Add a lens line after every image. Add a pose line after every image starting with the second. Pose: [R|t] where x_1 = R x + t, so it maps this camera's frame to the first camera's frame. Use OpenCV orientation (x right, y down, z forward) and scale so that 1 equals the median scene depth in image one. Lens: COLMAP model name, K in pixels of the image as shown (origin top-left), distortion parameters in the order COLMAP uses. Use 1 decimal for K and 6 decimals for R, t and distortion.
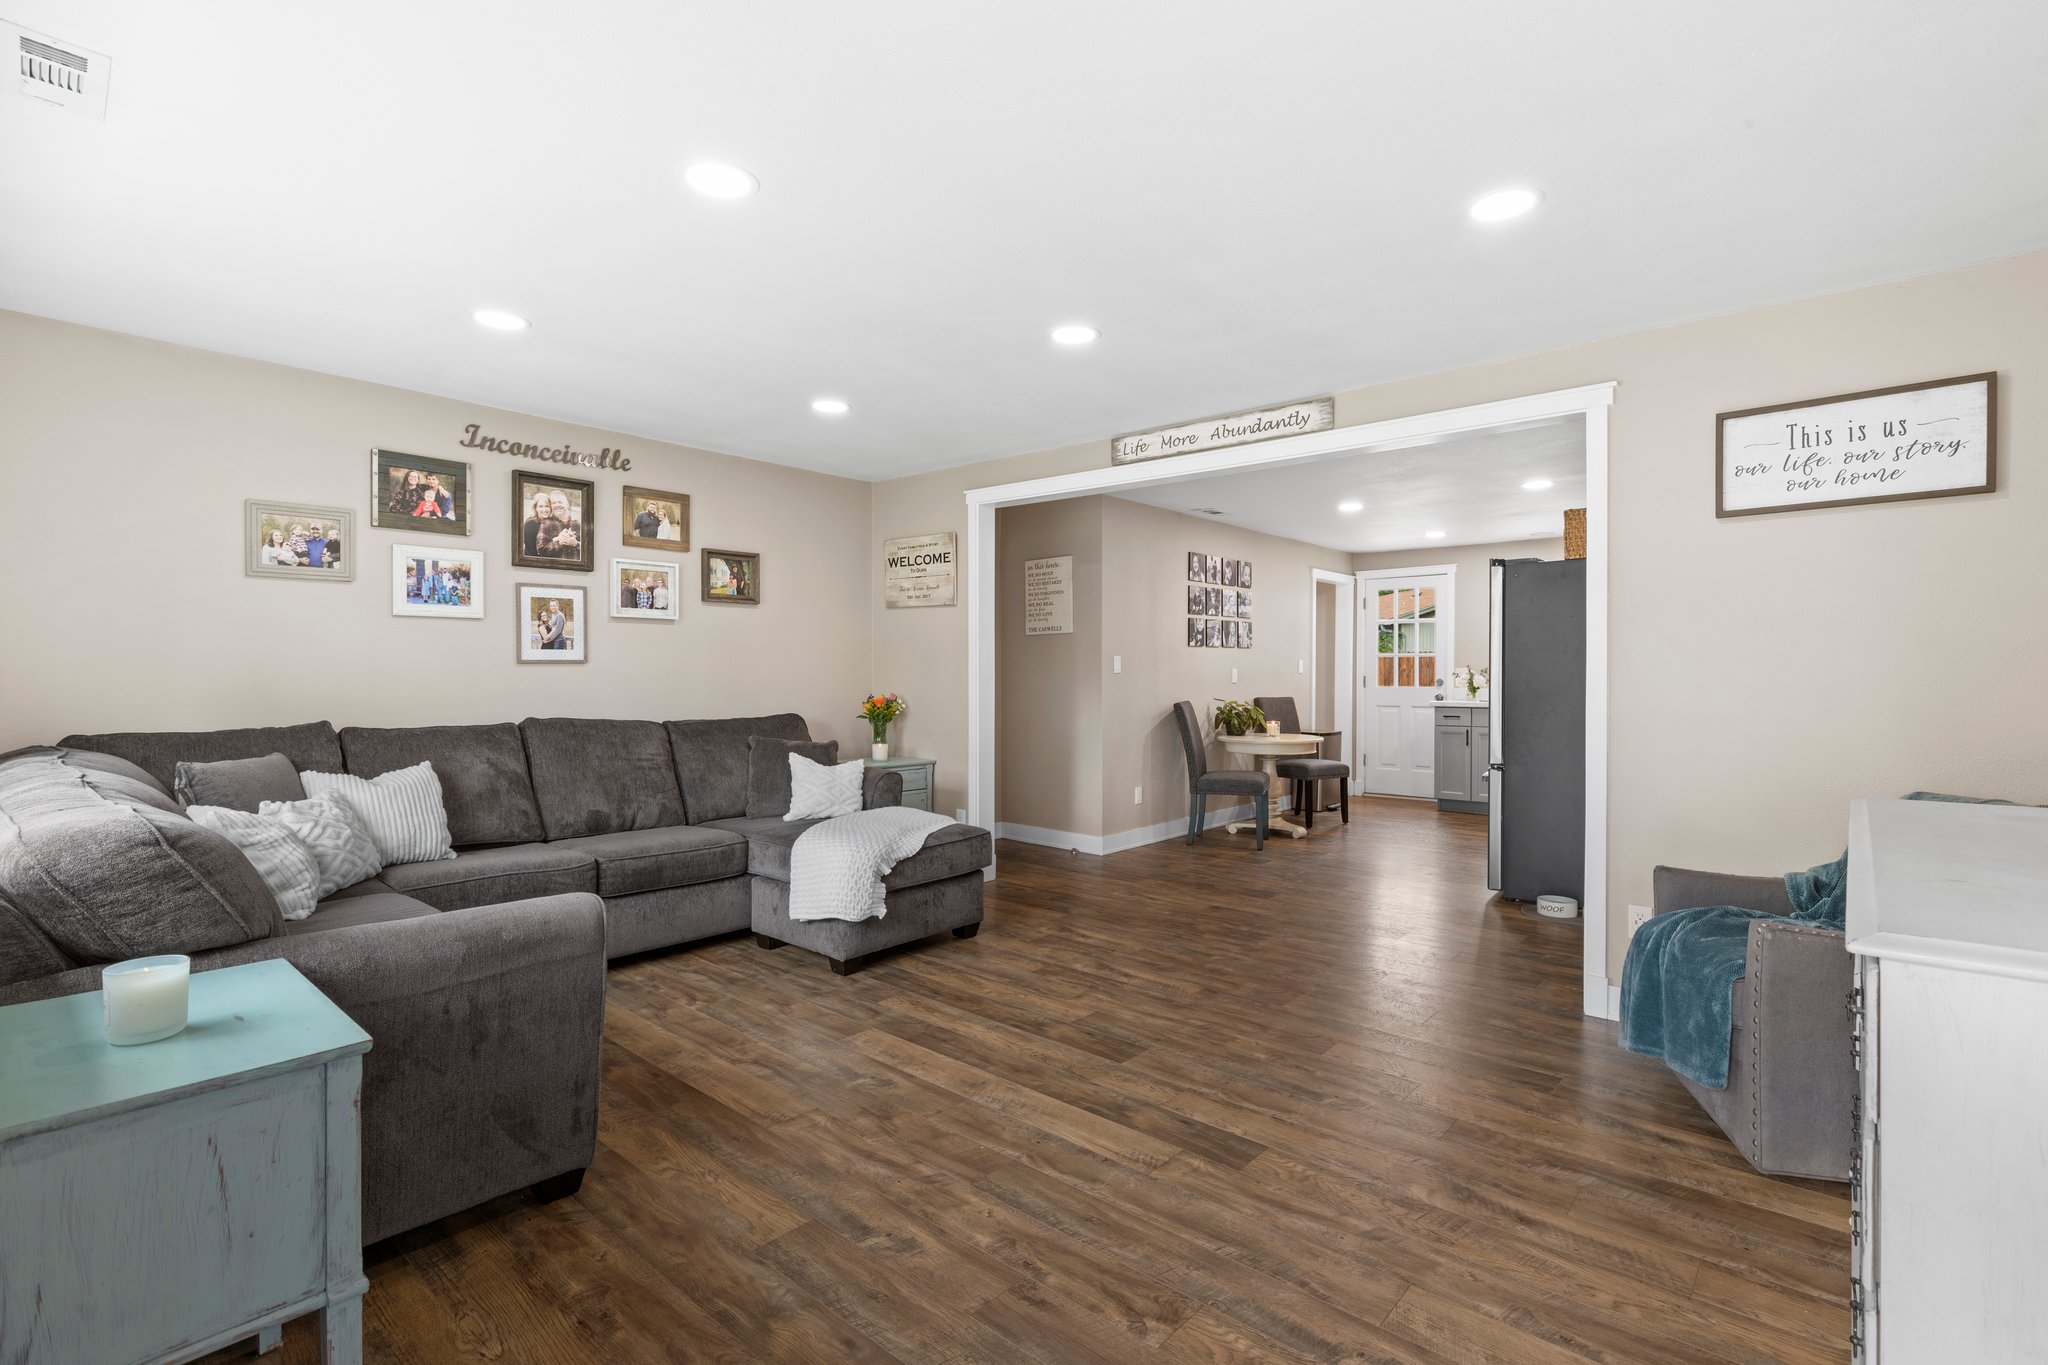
lens RADIAL K [[959.8, 0, 1039.4], [0, 959.8, 680.2], [0, 0, 1]] dist [0.001958, 0.000050]
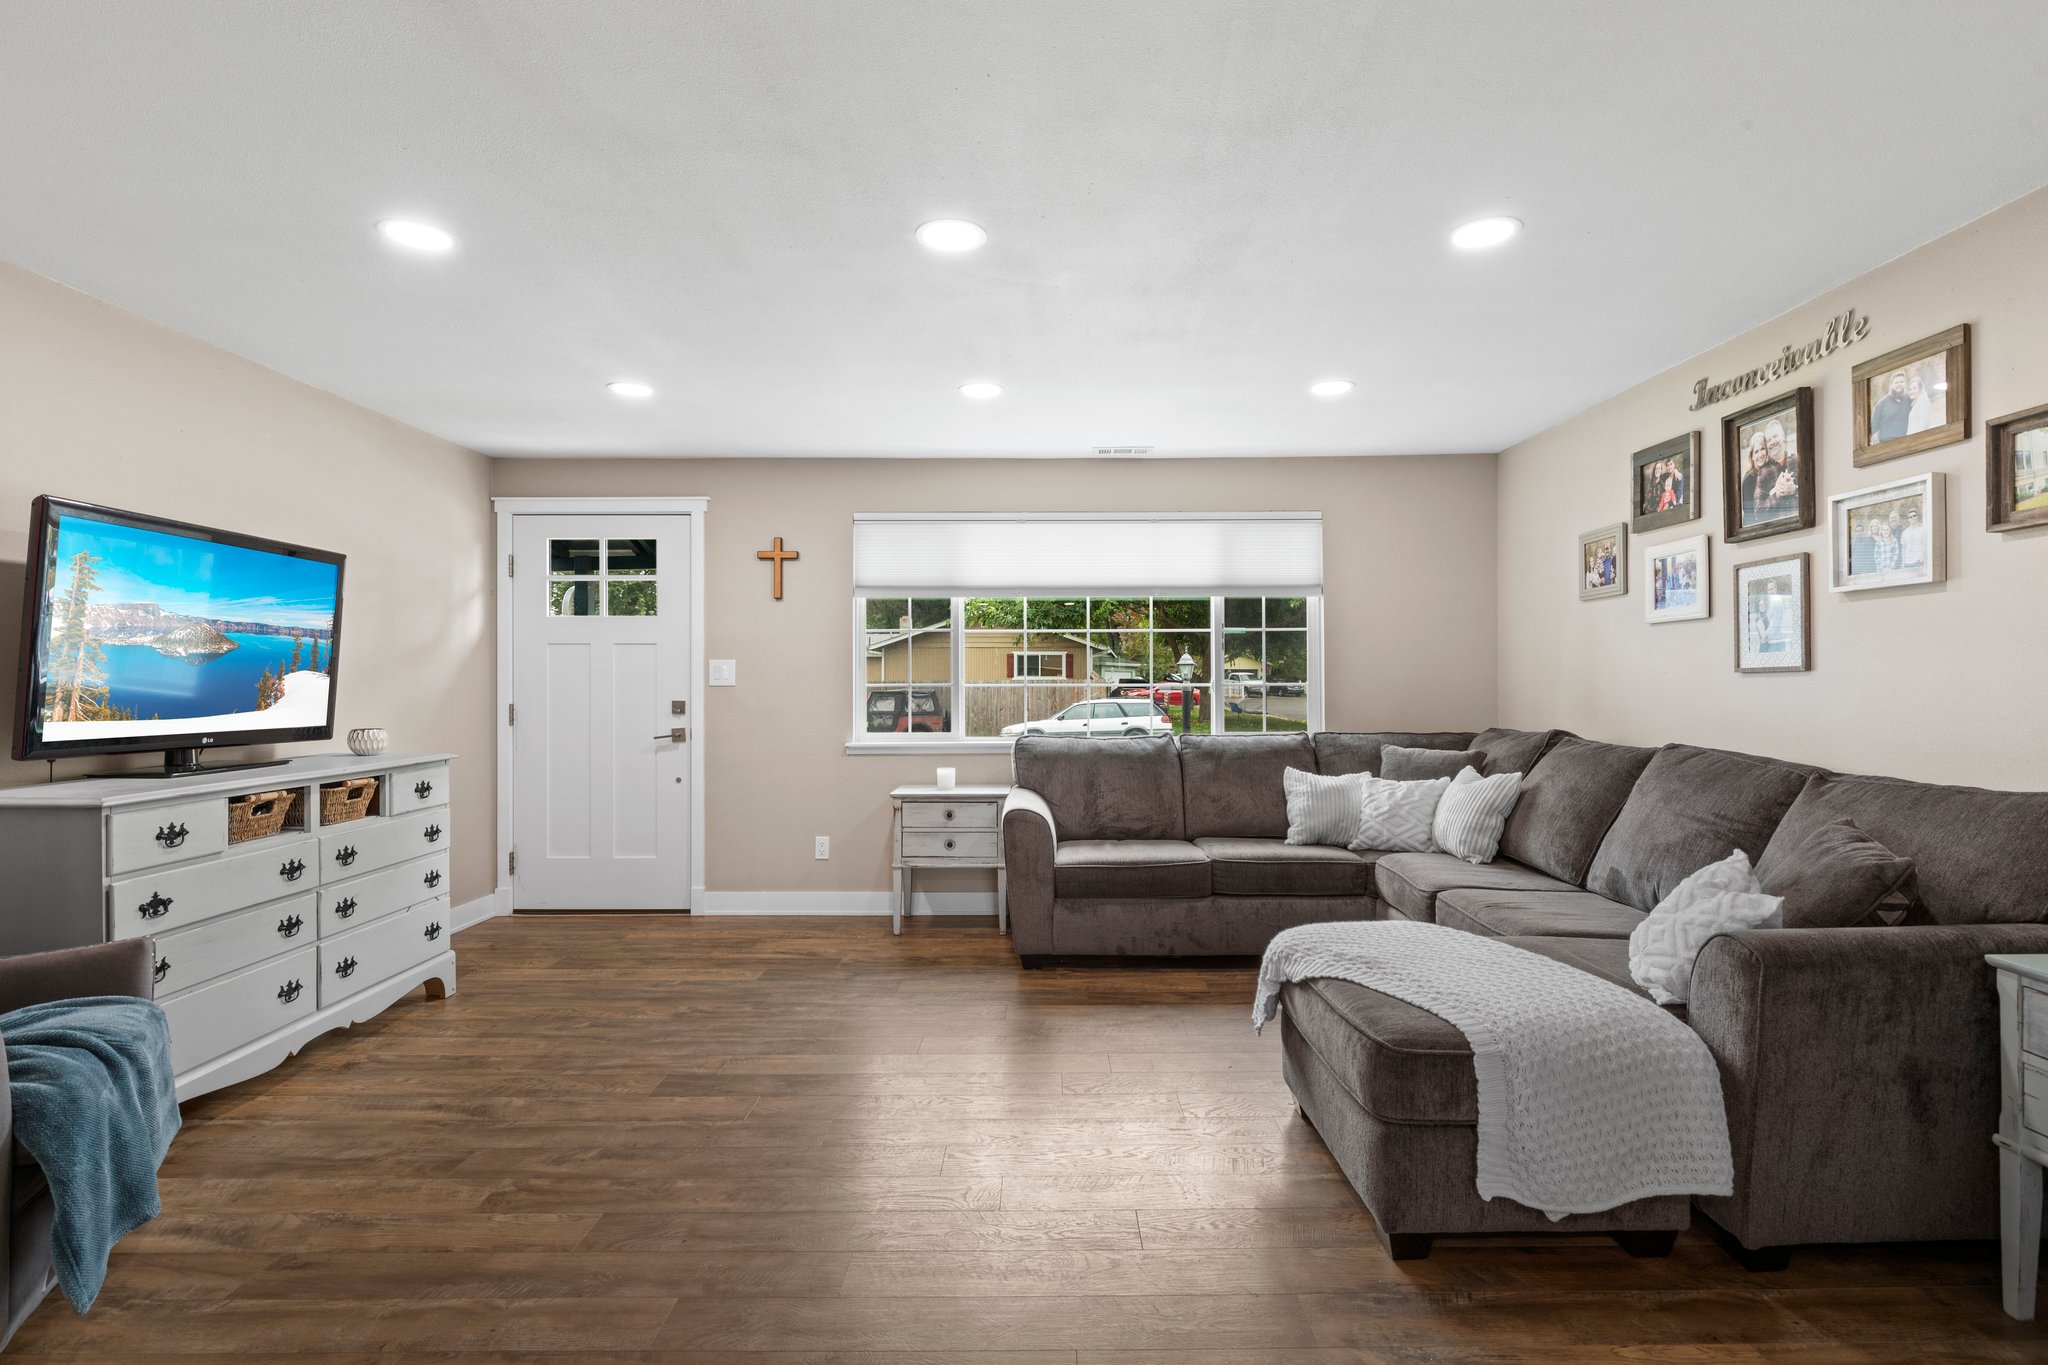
lens RADIAL K [[998.2, 0, 1043.0], [0, 998.2, 680.1], [0, 0, 1]] dist [-0.003529, -0.000257]
pose [[-0.758455, -0.001311, -0.651725, 0.496369], [-0.003259, 0.999993, 0.001781, -0.015843], [0.651718, 0.003475, -0.758454, 1.666644]]
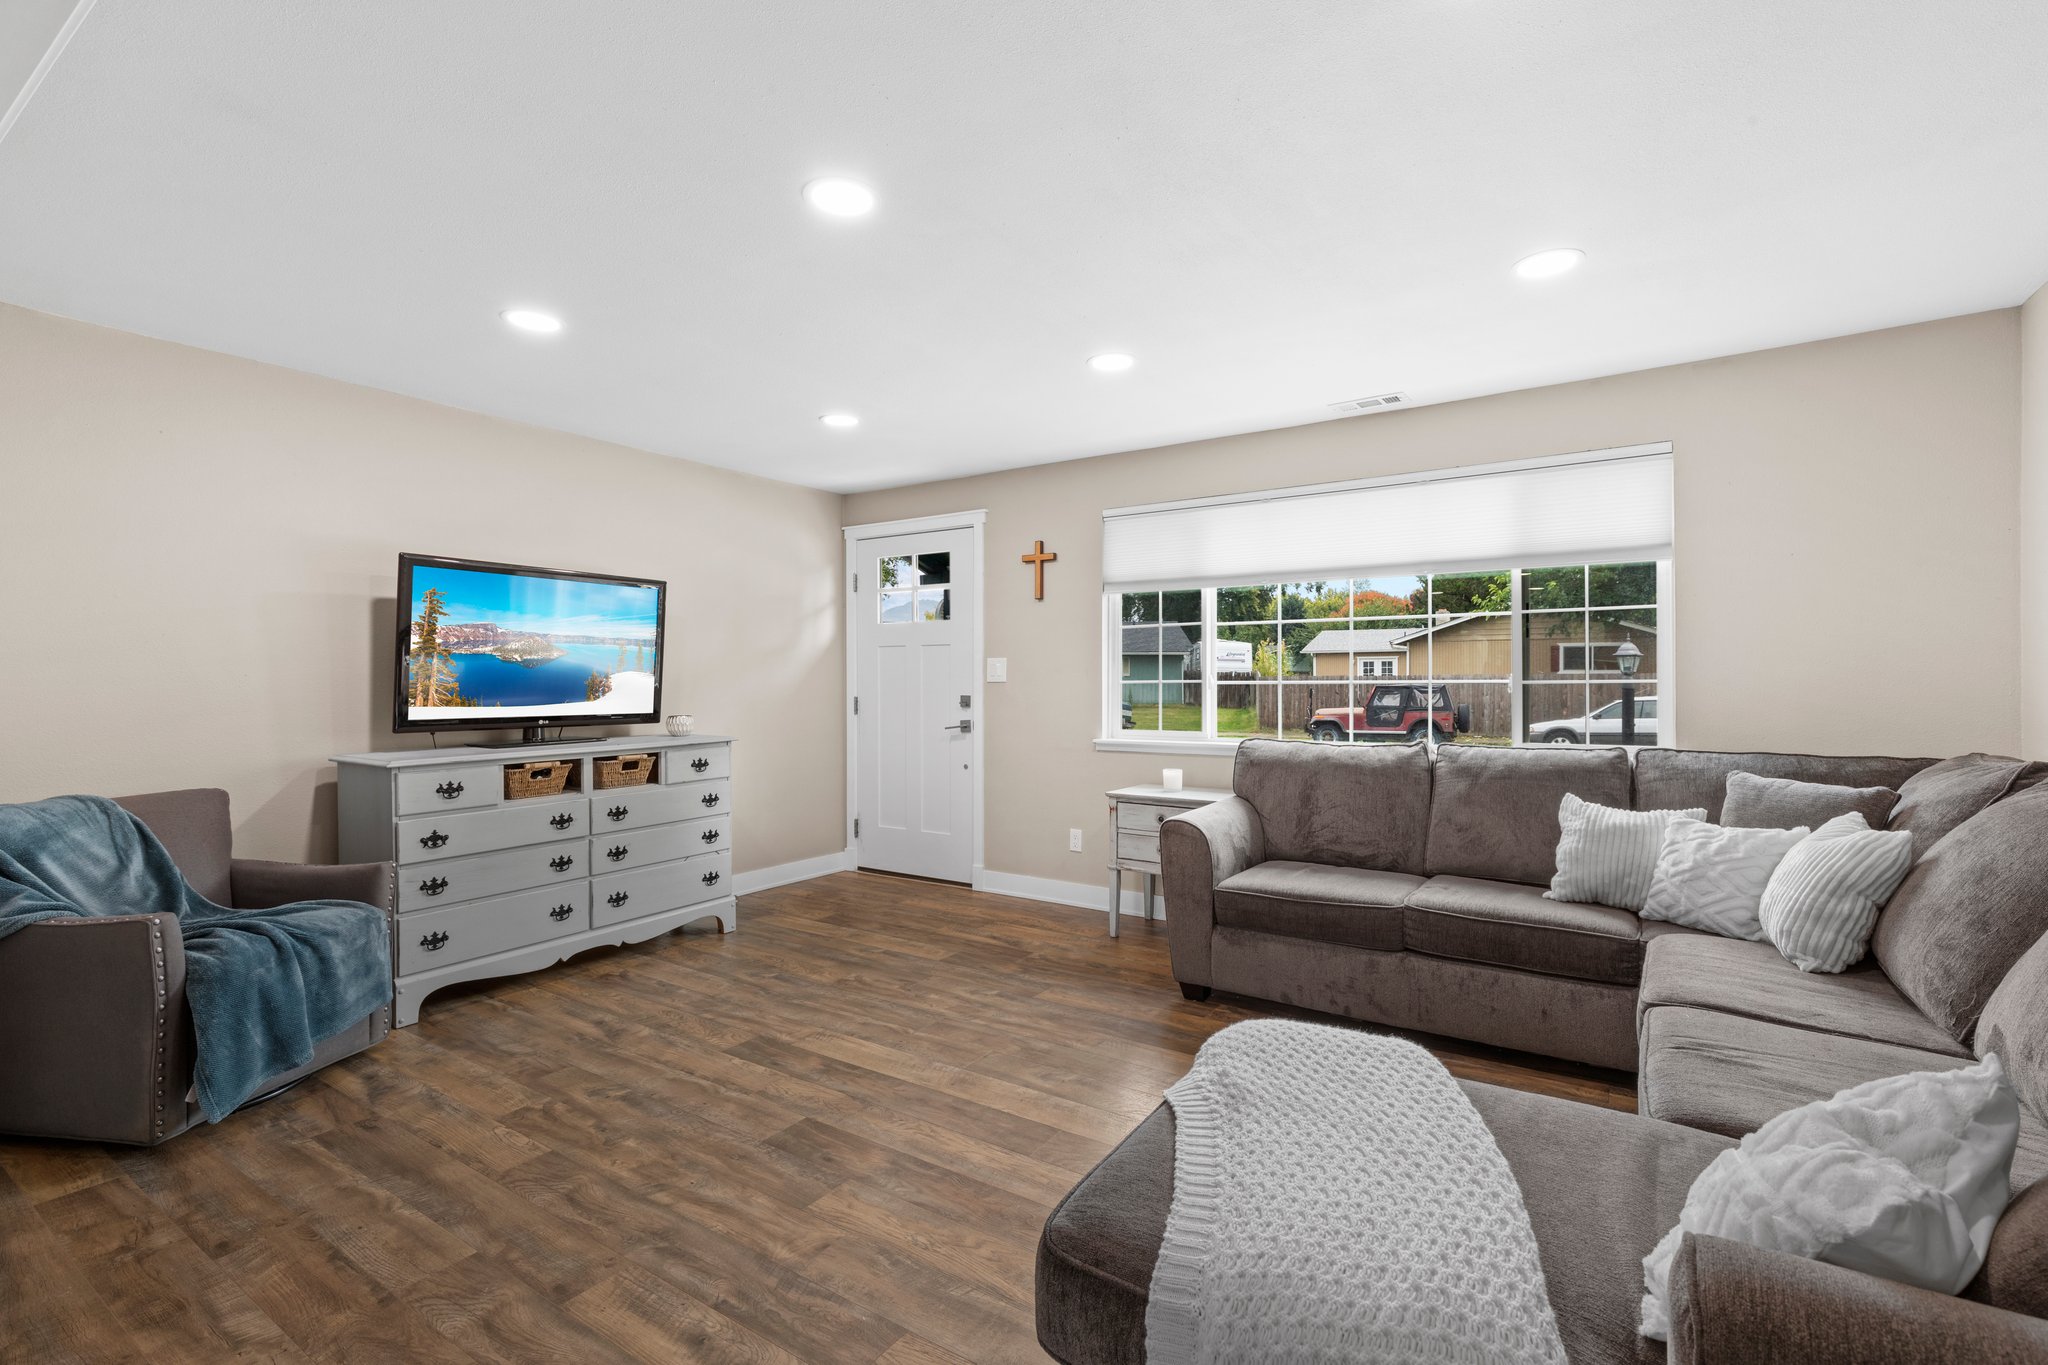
lens RADIAL K [[917.0, 0, 1033.3], [0, 917.0, 681.9], [0, 0, 1]] dist [0.009097, -0.005870]
pose [[-0.991885, 0.001698, -0.127126, -0.016342], [0.000382, 0.999946, 0.010381, -0.018827], [0.127137, 0.010248, -0.991832, 1.705998]]
